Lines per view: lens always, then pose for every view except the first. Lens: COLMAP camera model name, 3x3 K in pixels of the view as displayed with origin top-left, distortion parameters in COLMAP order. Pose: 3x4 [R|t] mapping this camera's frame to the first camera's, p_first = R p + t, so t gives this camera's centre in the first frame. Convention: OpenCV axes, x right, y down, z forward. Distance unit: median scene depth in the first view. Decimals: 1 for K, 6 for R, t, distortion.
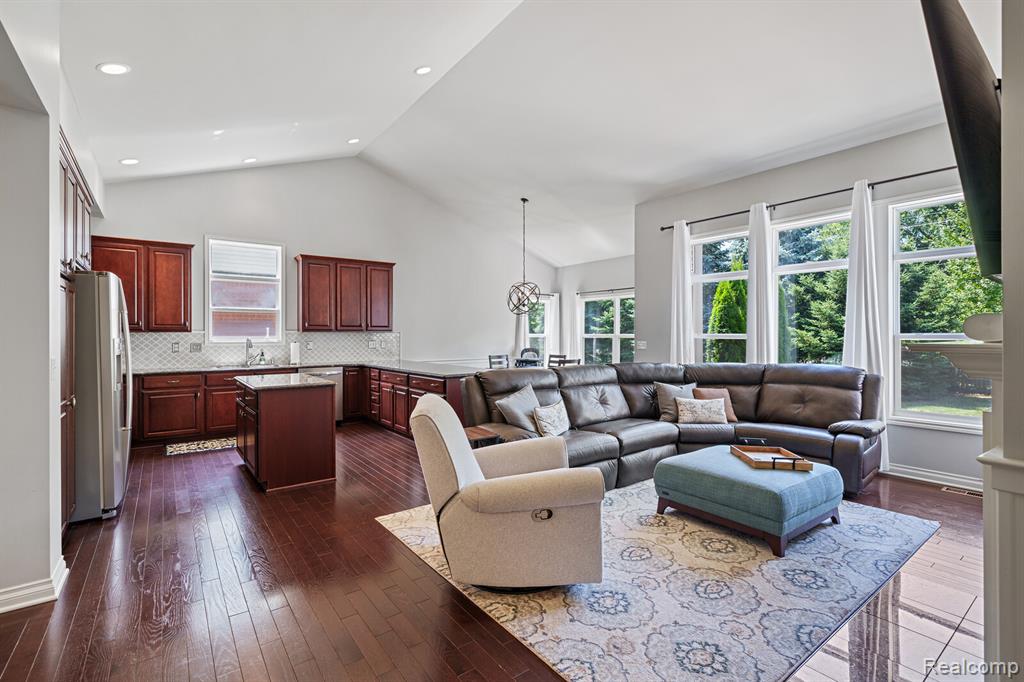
lens RADIAL K [[466.0, 0, 509.9], [0, 466.0, 335.1], [0, 0, 1]] dist [-0.002824, 0.000697]
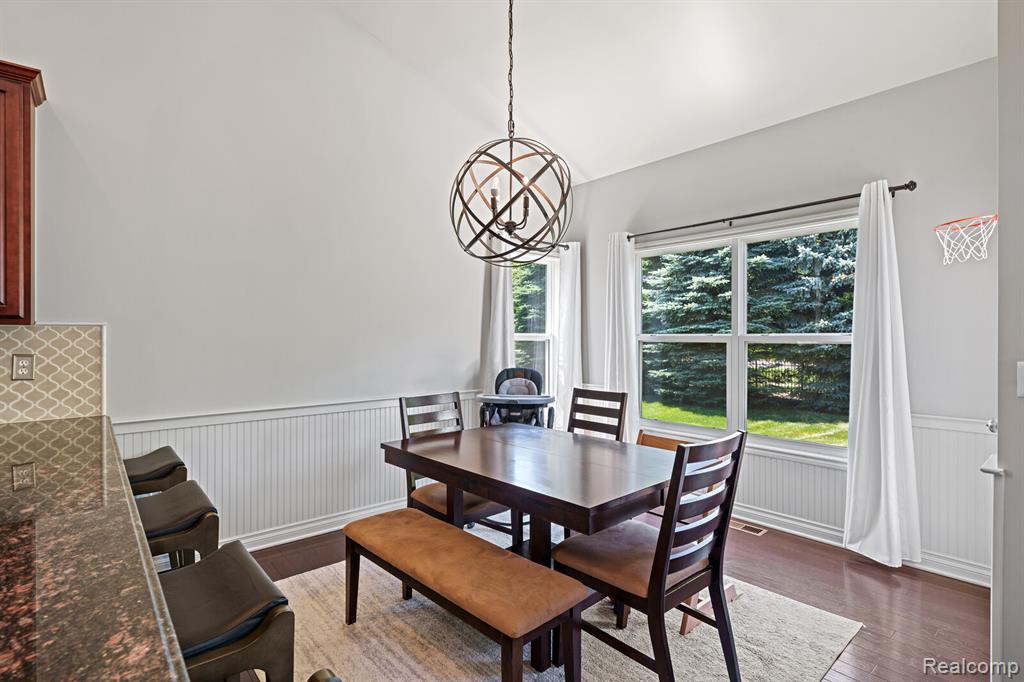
lens RADIAL K [[498.4, 0, 511.6], [0, 498.4, 341.0], [0, 0, 1]] dist [0.004272, 0.000483]
pose [[0.997802, -0.000251, 0.066260, 0.013143], [-0.000229, 0.999974, 0.007238, 0.002029], [-0.066260, -0.007238, 0.997776, 0.783102]]
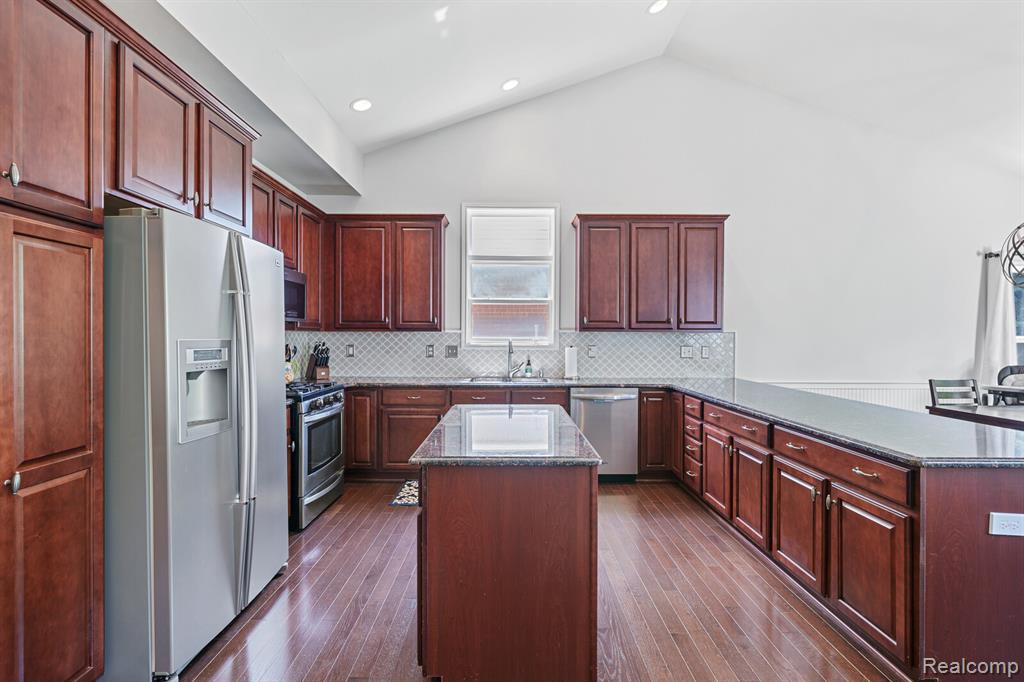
lens RADIAL K [[466.0, 0, 510.2], [0, 466.0, 341.0], [0, 0, 1]] dist [-0.002824, 0.000697]
pose [[0.802988, 0.010707, -0.595899, -0.130359], [-0.006085, 0.999934, 0.009767, 0.001268], [0.595964, -0.004216, 0.803000, 0.411633]]
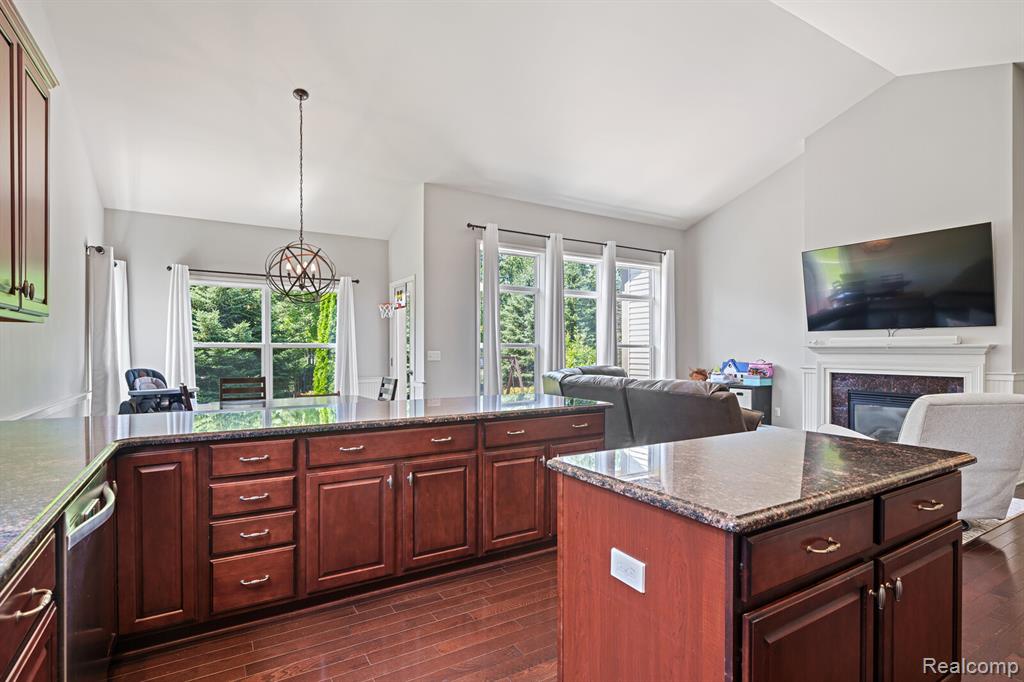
lens RADIAL K [[498.4, 0, 511.9], [0, 498.4, 348.9], [0, 0, 1]] dist [0.004272, 0.000483]
pose [[0.101260, 0.002657, 0.994856, -0.582831], [0.001411, 0.999995, -0.002814, 0.012397], [-0.994859, 0.001688, 0.101256, 0.773301]]
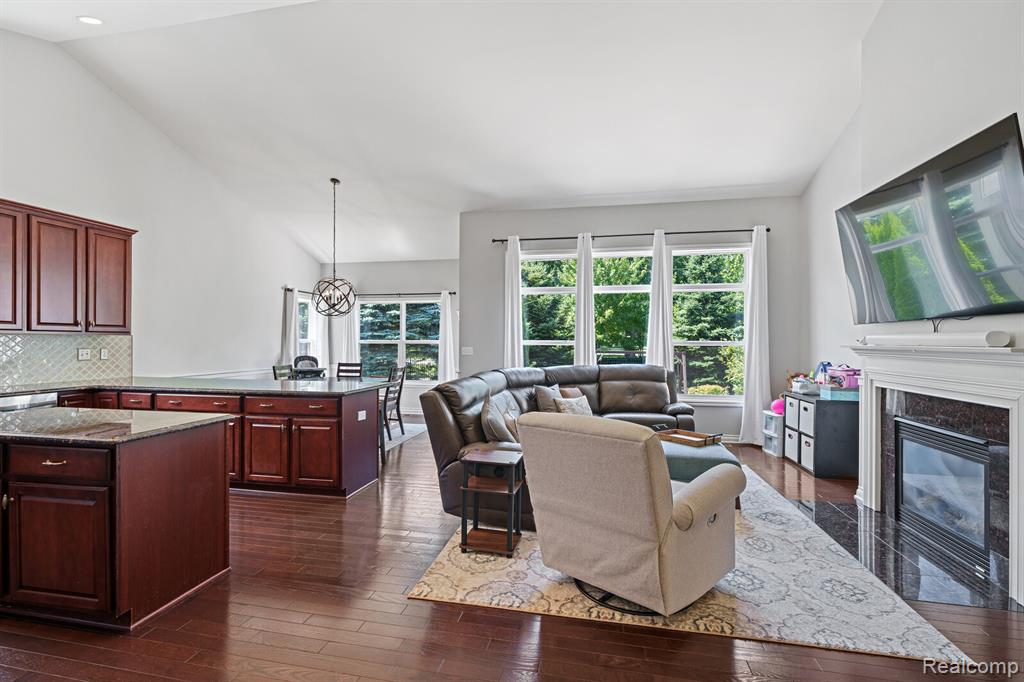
lens RADIAL K [[466.0, 0, 506.5], [0, 466.0, 331.9], [0, 0, 1]] dist [-0.002824, 0.000697]
pose [[0.749131, 0.017122, 0.662201, -0.326957], [-0.003937, 0.999763, -0.021396, 0.001540], [-0.662410, 0.013421, 0.749021, 0.181111]]
